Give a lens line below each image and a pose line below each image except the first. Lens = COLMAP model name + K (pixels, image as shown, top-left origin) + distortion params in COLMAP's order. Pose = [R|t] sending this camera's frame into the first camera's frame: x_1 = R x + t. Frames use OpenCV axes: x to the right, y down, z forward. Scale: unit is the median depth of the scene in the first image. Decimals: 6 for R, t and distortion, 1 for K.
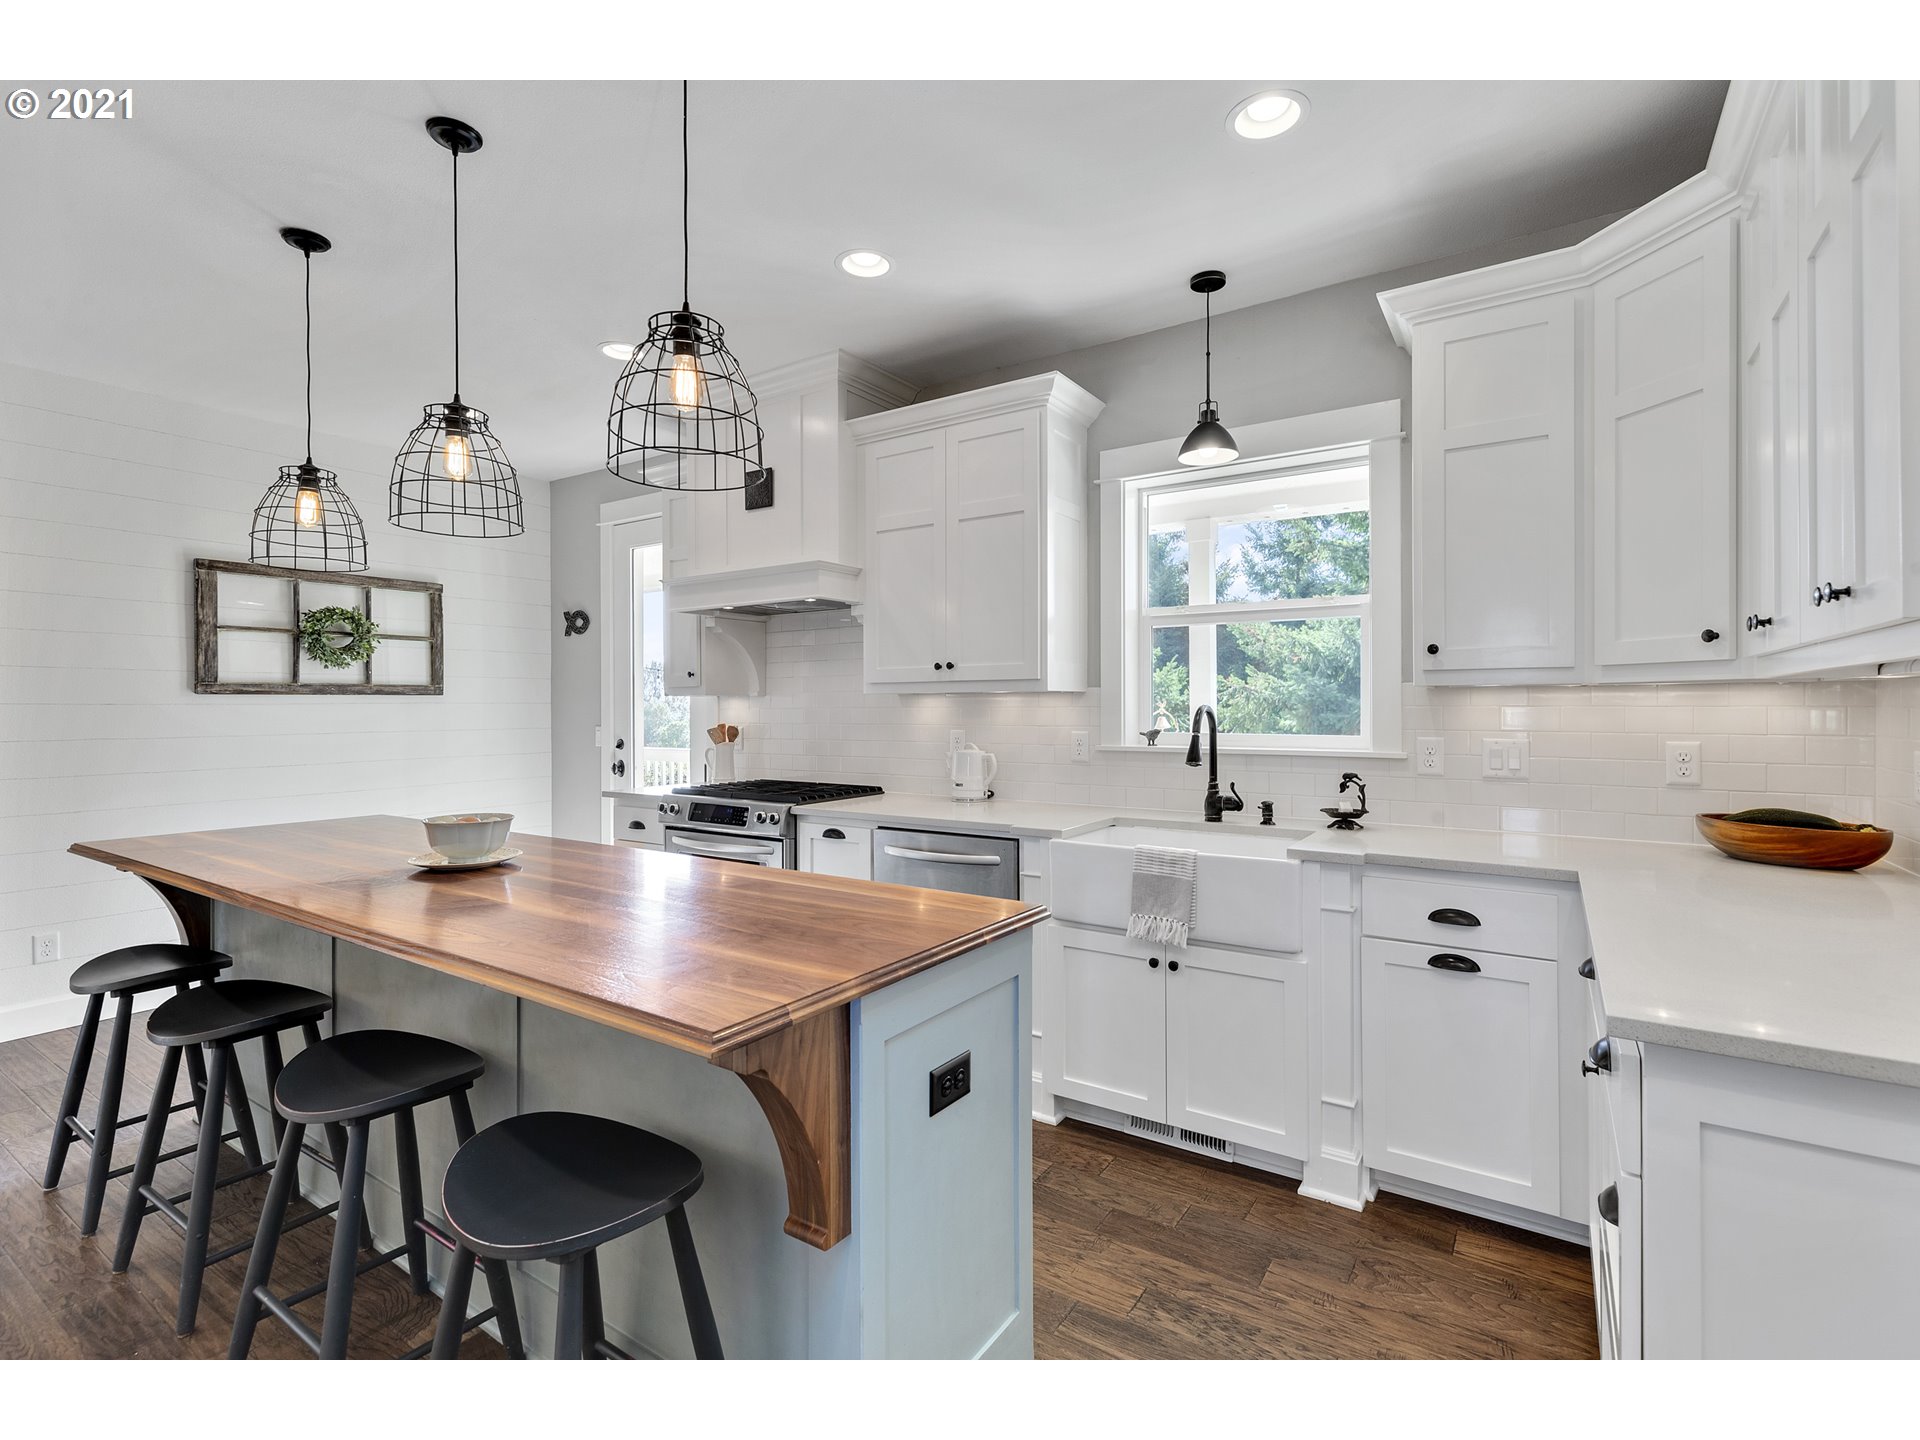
lens RADIAL K [[893.4, 0, 952.5], [0, 893.4, 714.0], [0, 0, 1]] dist [0.000030, -0.000078]
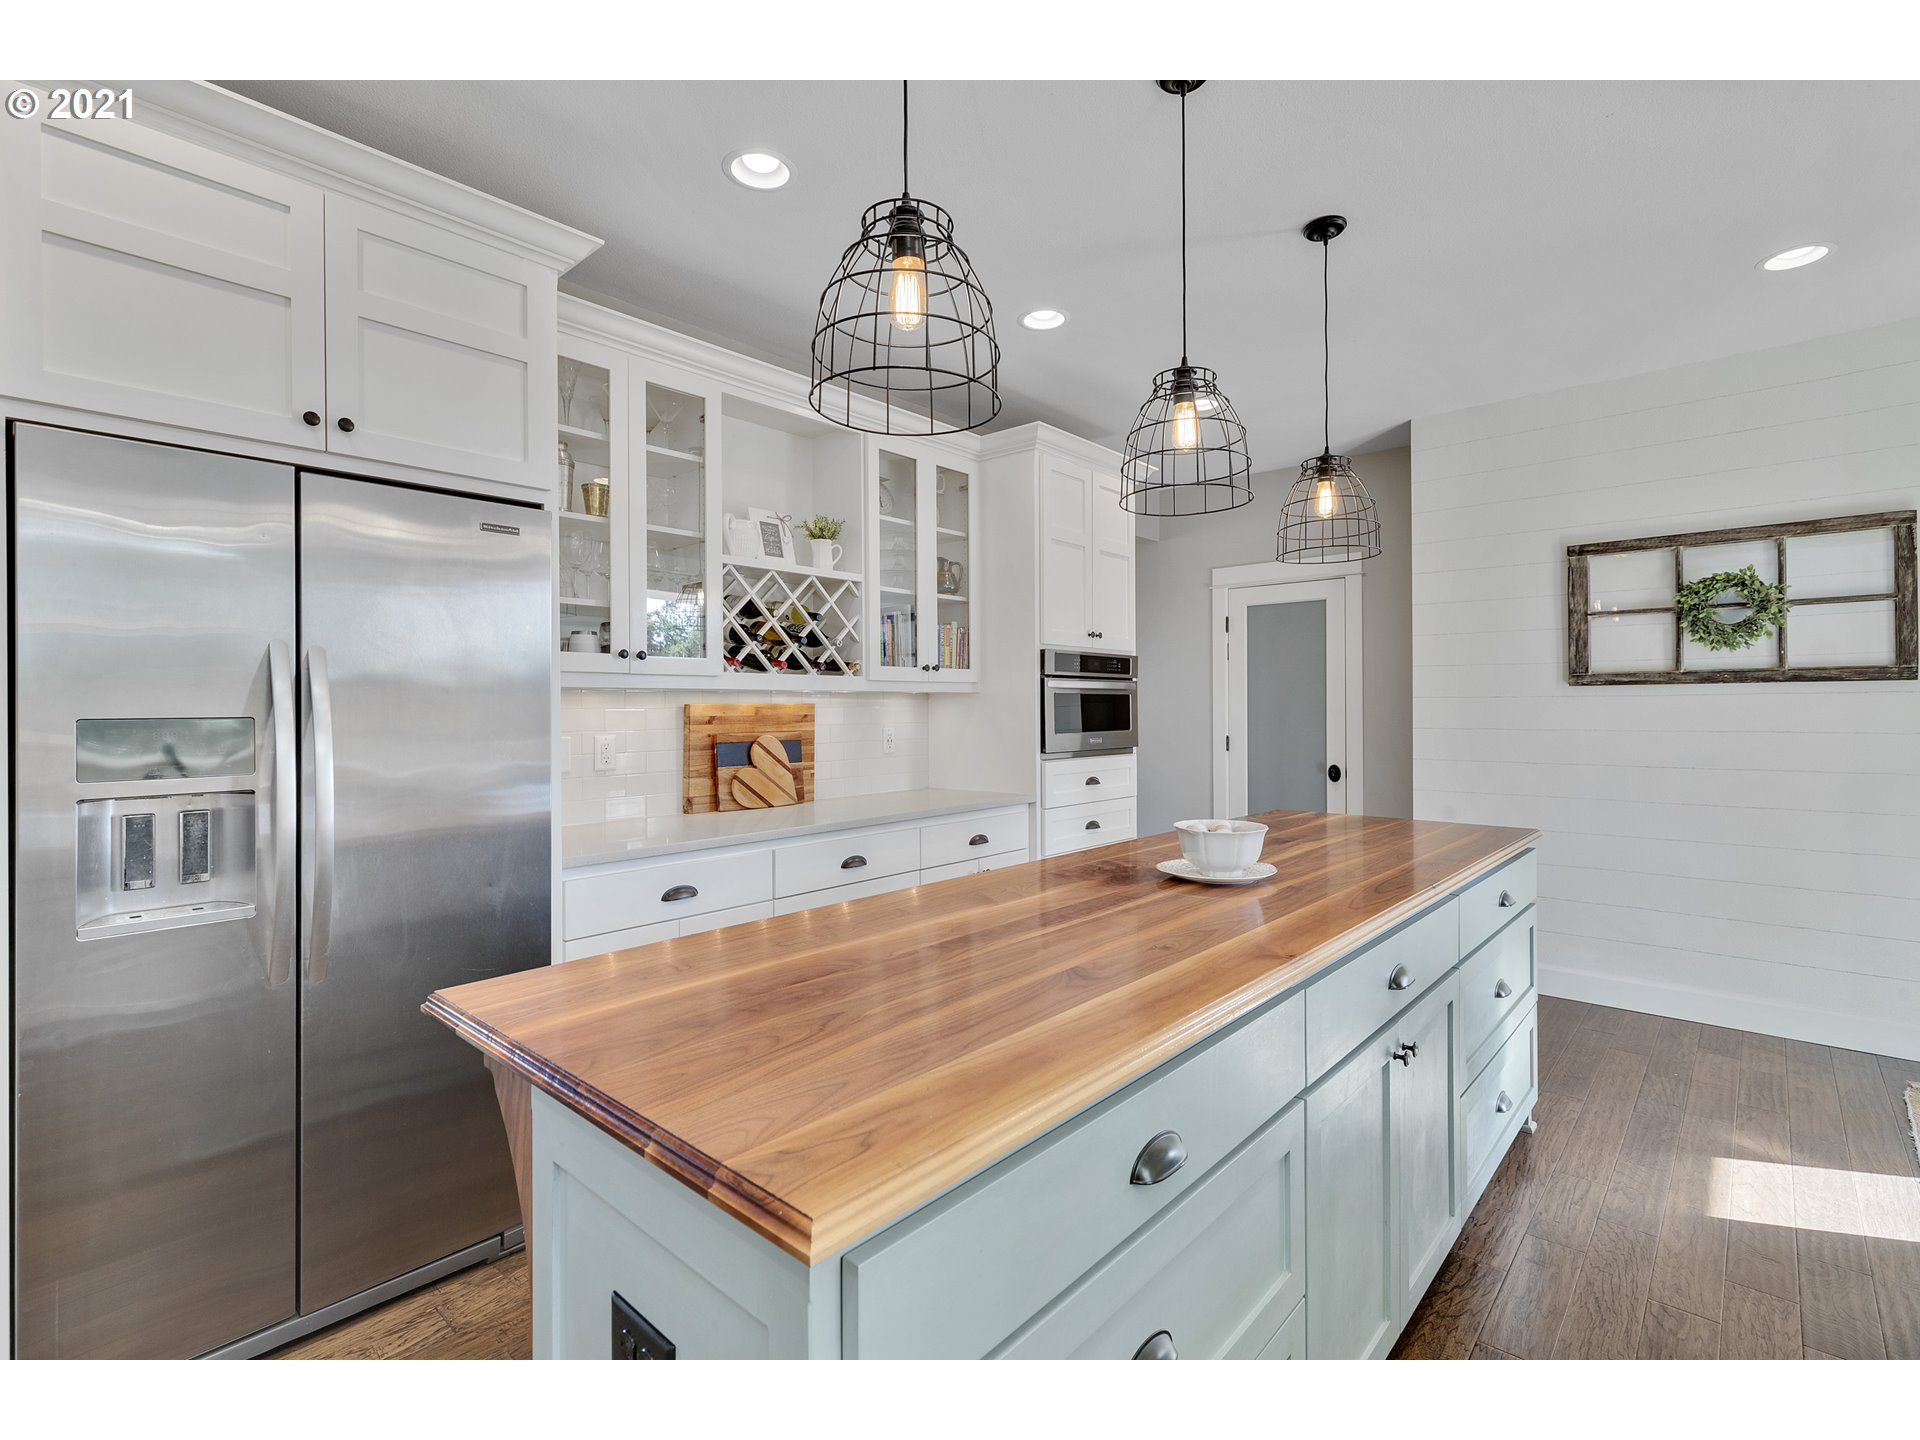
lens RADIAL K [[893.4, 0, 958.4], [0, 893.4, 708.5], [0, 0, 1]] dist [0.000030, -0.000078]
pose [[-0.136859, 0.006915, -0.990566, 0.203305], [-0.003475, 0.999966, 0.007461, -0.002703], [0.990584, 0.004463, -0.136831, 0.465595]]
